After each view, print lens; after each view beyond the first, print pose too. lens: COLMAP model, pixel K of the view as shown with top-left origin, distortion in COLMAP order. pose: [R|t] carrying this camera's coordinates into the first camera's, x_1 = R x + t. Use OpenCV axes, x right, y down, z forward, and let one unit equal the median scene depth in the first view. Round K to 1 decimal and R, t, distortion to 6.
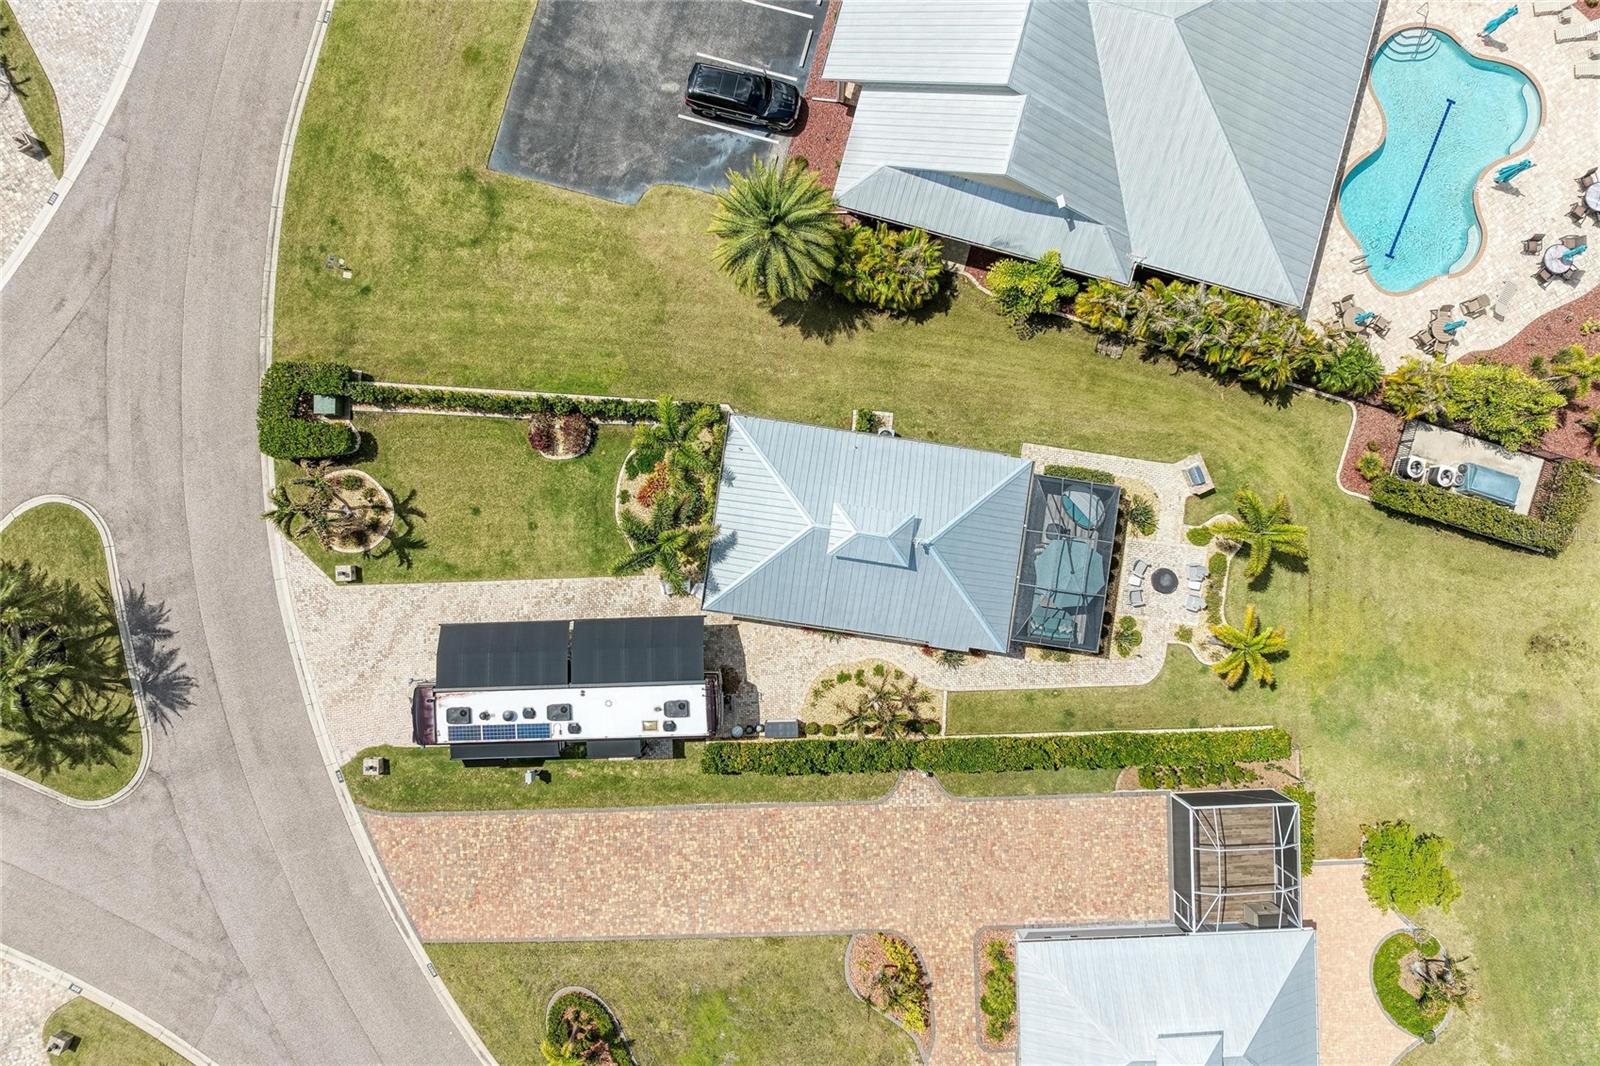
lens RADIAL K [[1150.0, 0, 812.6], [0, 1150.0, 534.4], [0, 0, 1]] dist [-0.051064, 0.020103]
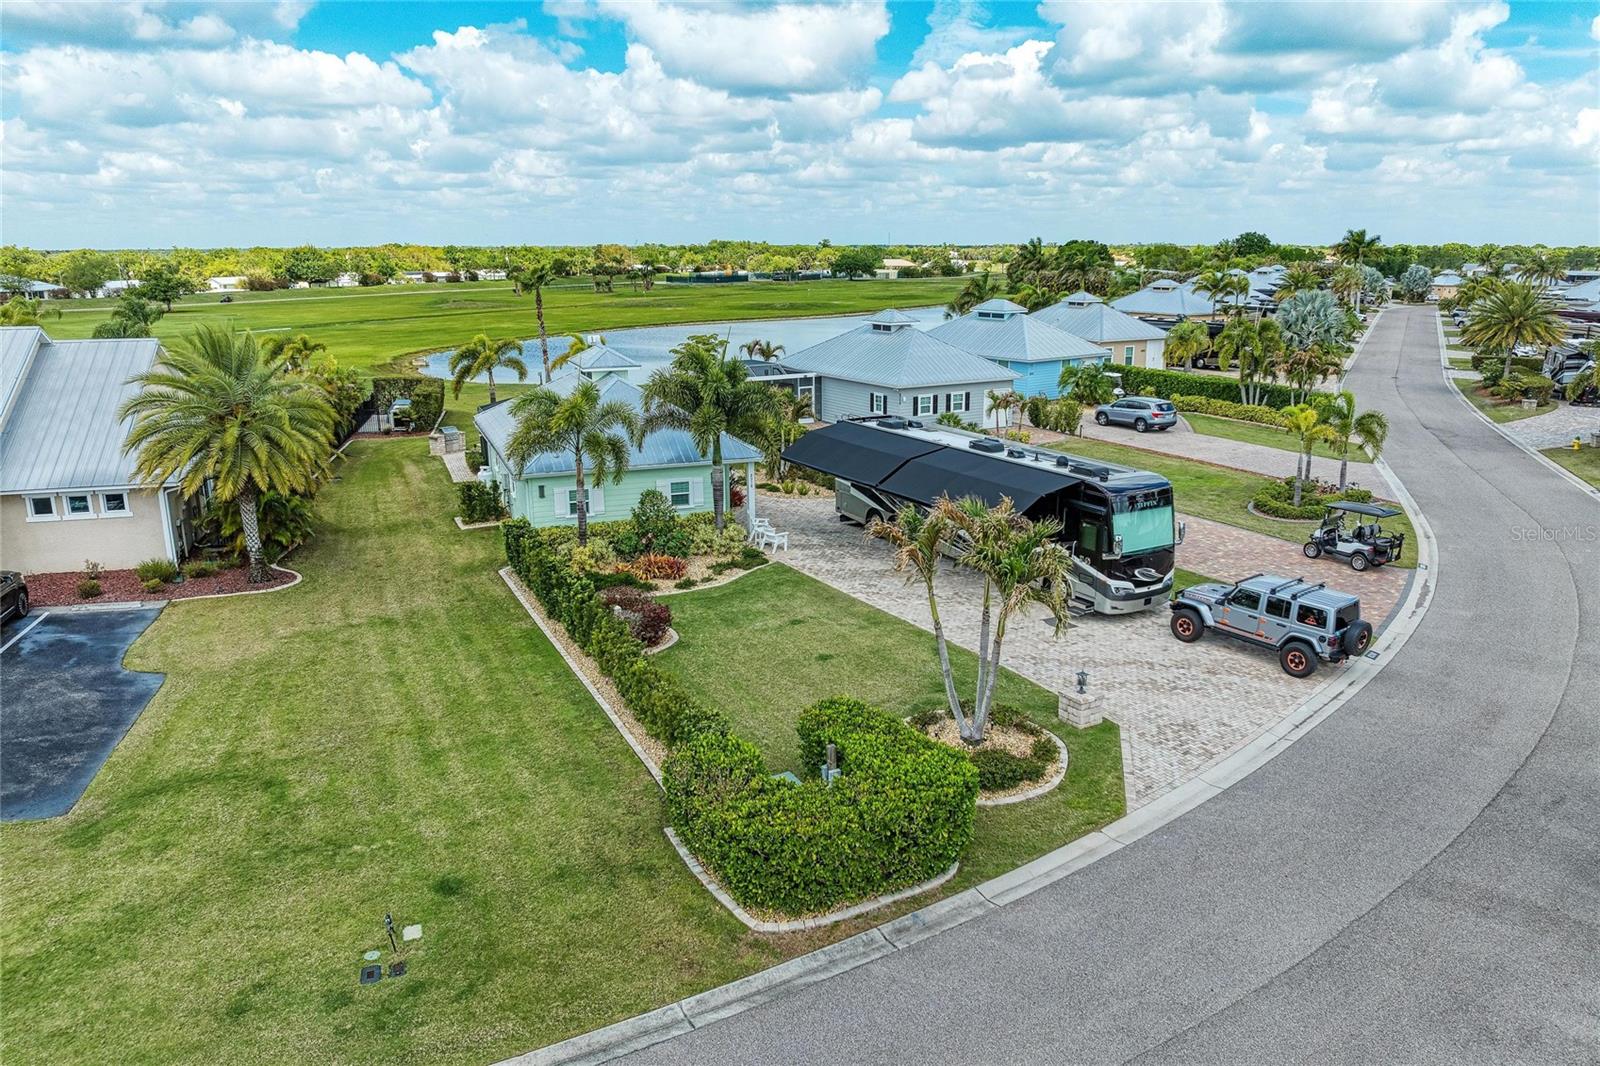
lens RADIAL K [[1150.0, 0, 812.6], [0, 1150.0, 534.4], [0, 0, 1]] dist [-0.051064, 0.020103]
pose [[-0.499126, -0.203499, 0.842295, -0.724588], [0.866509, -0.110557, 0.486764, -0.276807], [-0.005934, 0.972813, 0.231516, 0.816451]]
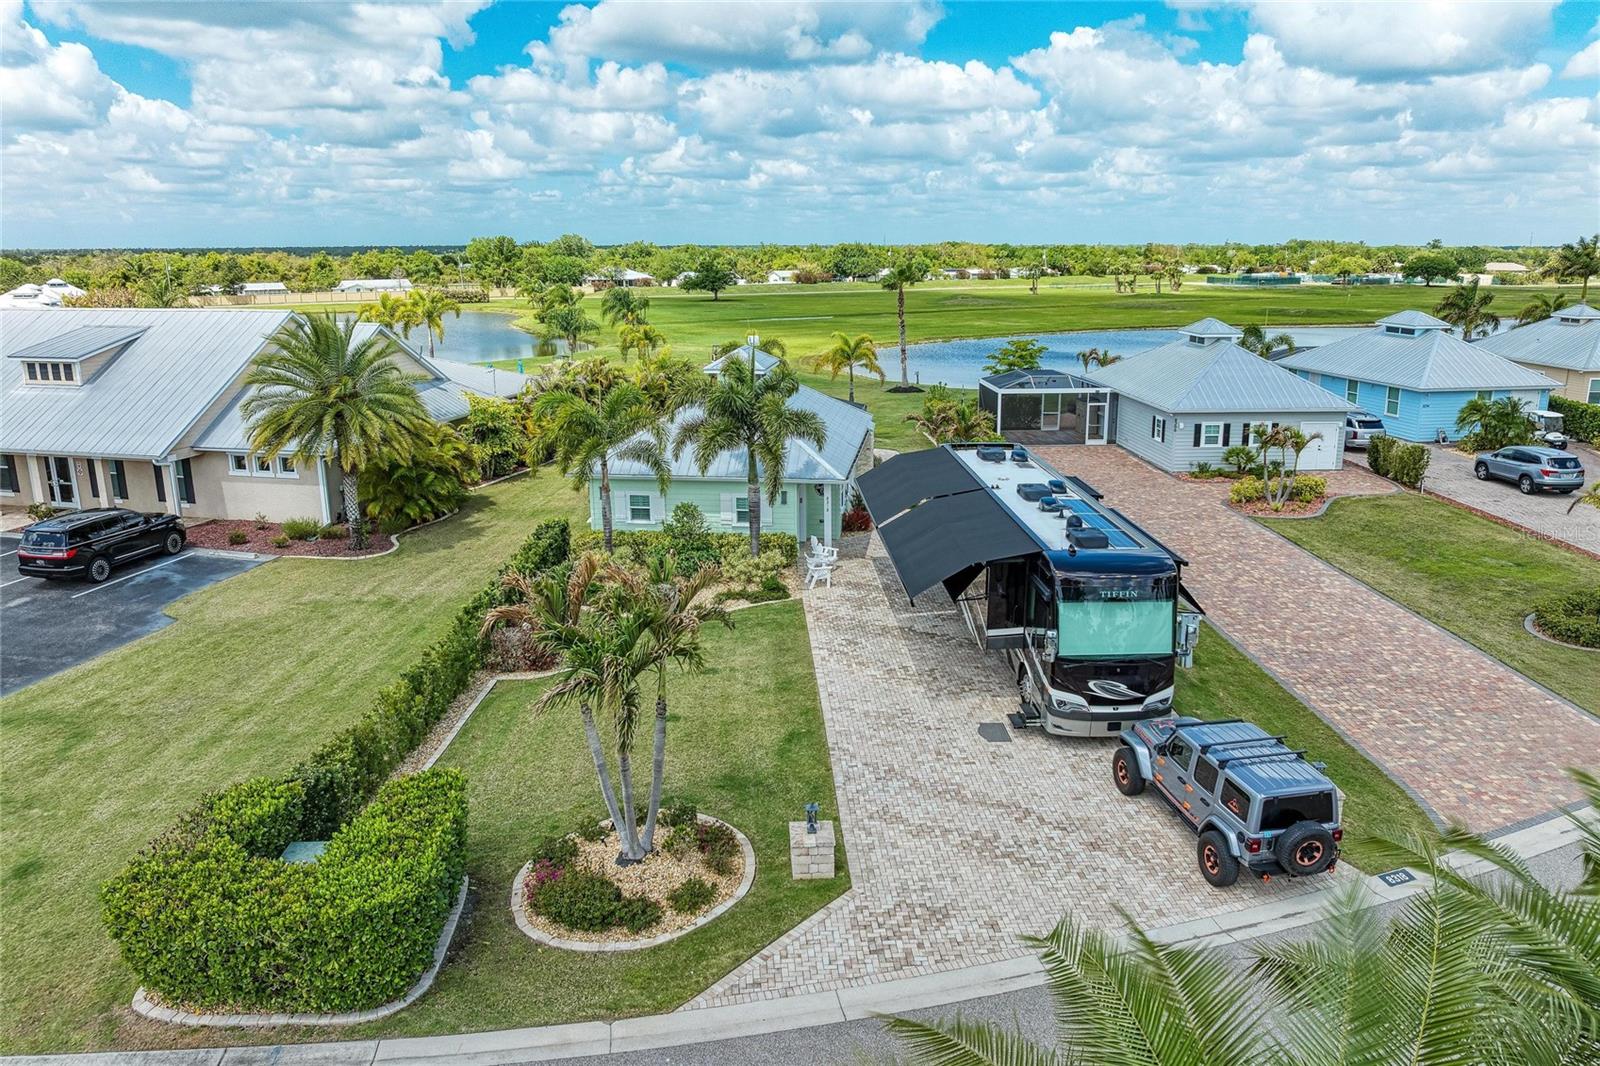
lens RADIAL K [[1150.0, 0, 812.6], [0, 1150.0, 534.4], [0, 0, 1]] dist [-0.051064, 0.020103]
pose [[-0.017385, -0.236110, 0.971571, -0.717739], [0.999812, 0.004287, 0.018932, 0.027388], [-0.008635, 0.971717, 0.235991, 0.815963]]
